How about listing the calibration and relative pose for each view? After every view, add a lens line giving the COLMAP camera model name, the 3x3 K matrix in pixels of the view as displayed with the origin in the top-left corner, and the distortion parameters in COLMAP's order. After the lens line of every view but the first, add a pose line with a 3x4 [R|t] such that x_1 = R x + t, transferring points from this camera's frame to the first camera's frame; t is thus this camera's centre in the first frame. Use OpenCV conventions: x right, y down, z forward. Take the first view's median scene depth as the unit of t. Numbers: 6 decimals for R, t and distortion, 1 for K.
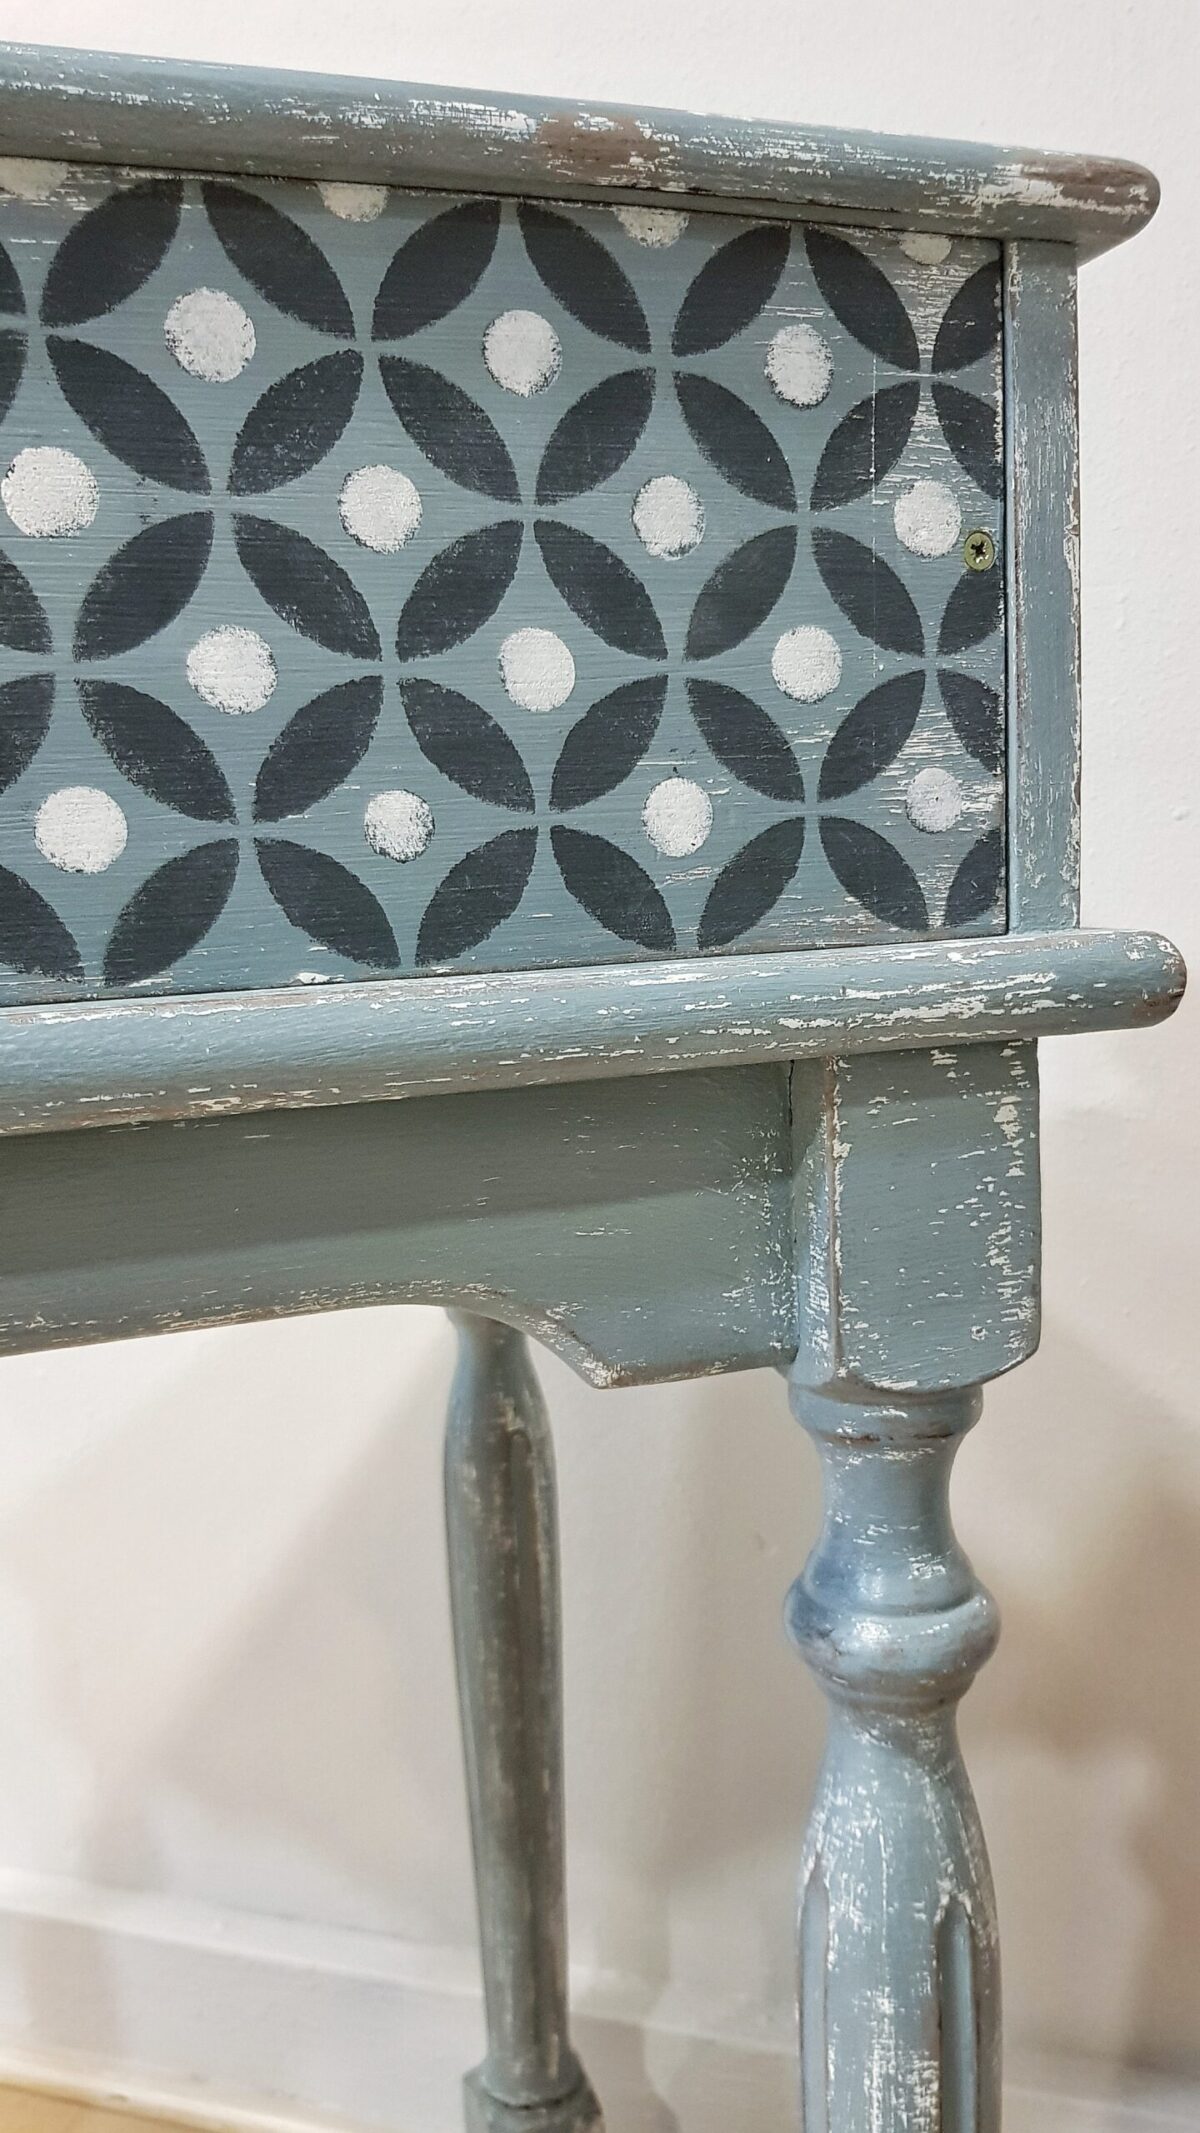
lens RADIAL K [[1668.0, 0, 600.0], [0, 1668.0, 1066.5], [0, 0, 1]] dist [0.090461, -0.194982]
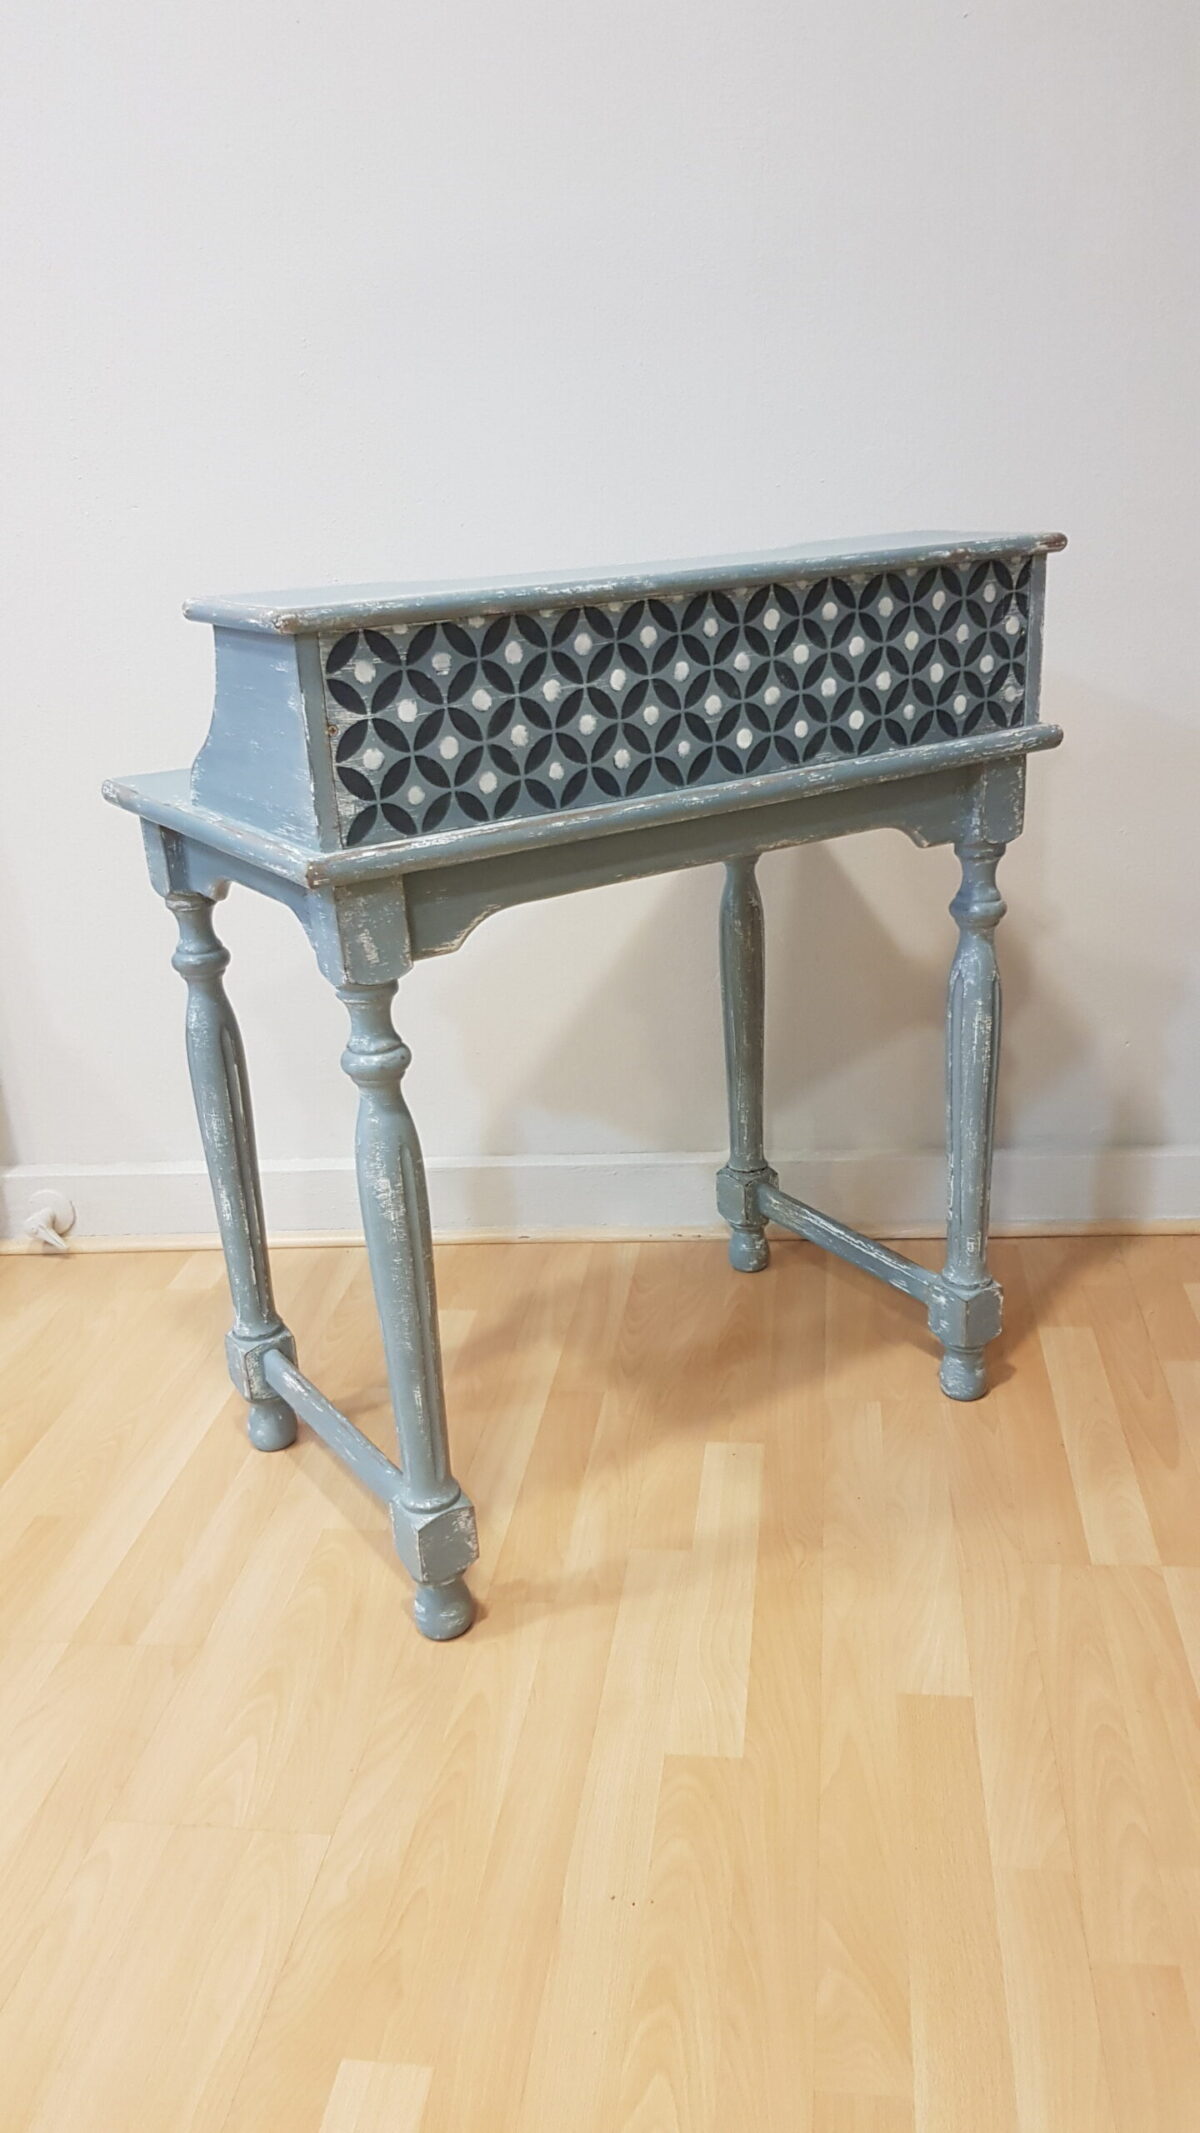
lens RADIAL K [[1668.0, 0, 600.0], [0, 1668.0, 1066.5], [0, 0, 1]] dist [0.090461, -0.194982]
pose [[0.970609, -0.083713, 0.225635, -1.763631], [0.033980, 0.975830, 0.215871, -0.192529], [-0.238253, -0.201859, 0.949994, -2.820133]]
